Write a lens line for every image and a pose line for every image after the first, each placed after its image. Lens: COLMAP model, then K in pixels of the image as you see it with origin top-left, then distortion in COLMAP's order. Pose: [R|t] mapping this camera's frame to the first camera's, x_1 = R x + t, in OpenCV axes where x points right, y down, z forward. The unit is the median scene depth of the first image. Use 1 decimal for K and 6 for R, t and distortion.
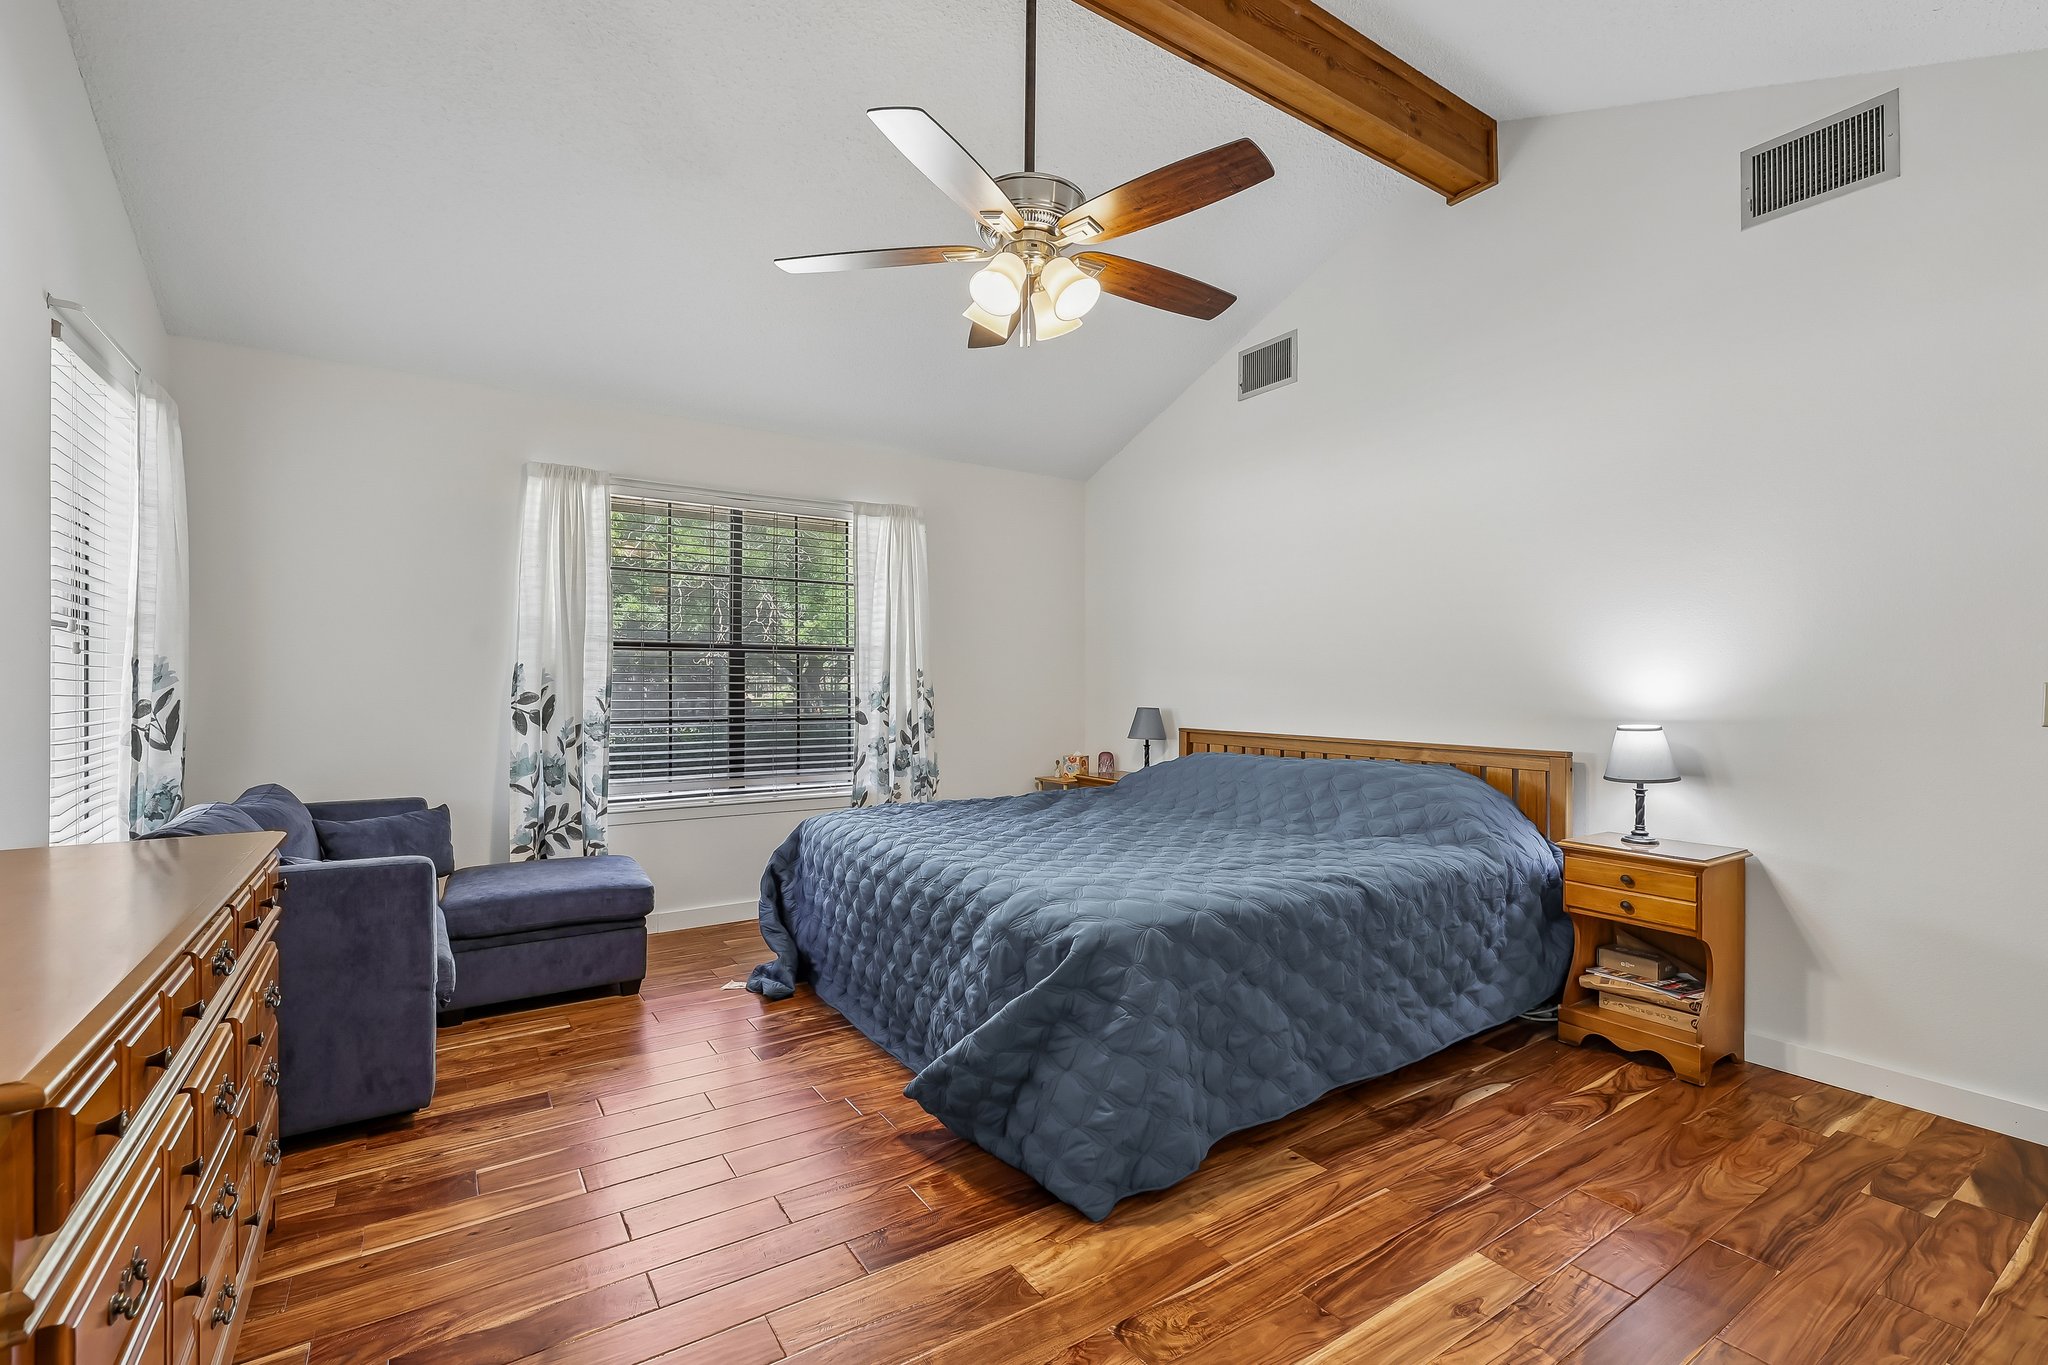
lens RADIAL K [[876.5, 0, 1013.8], [0, 876.5, 680.9], [0, 0, 1]] dist [-0.003193, 0.000702]
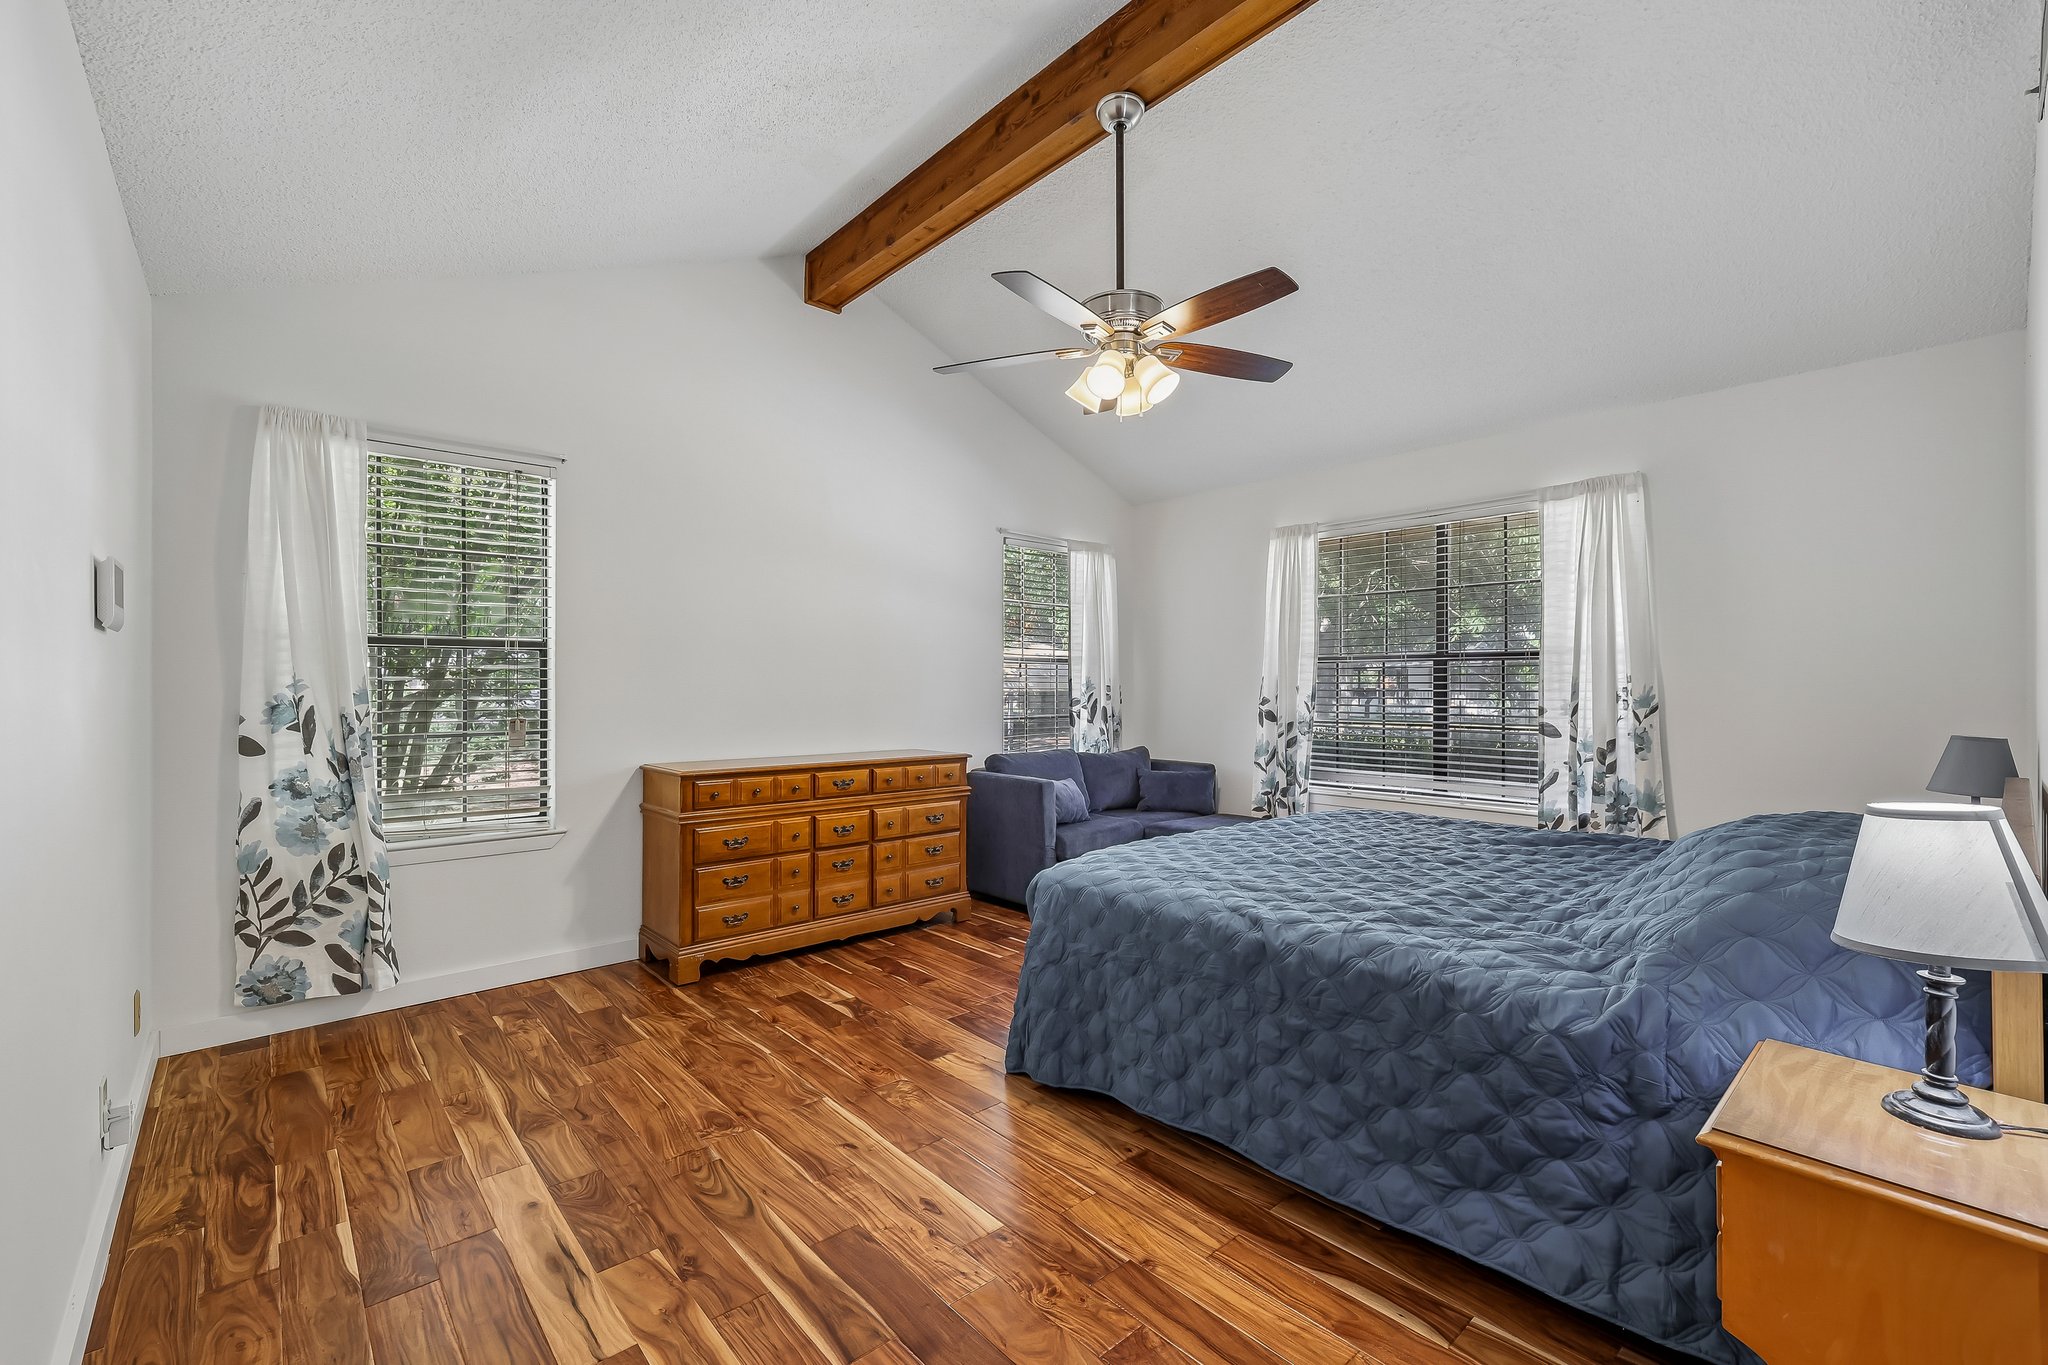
lens RADIAL K [[876.5, 0, 1018.9], [0, 876.5, 683.6], [0, 0, 1]] dist [-0.003193, 0.000702]
pose [[0.146268, -0.006280, -0.989225, 0.646712], [0.000809, 0.999980, -0.006228, 0.000167], [0.989245, 0.000111, 0.146270, 0.349671]]
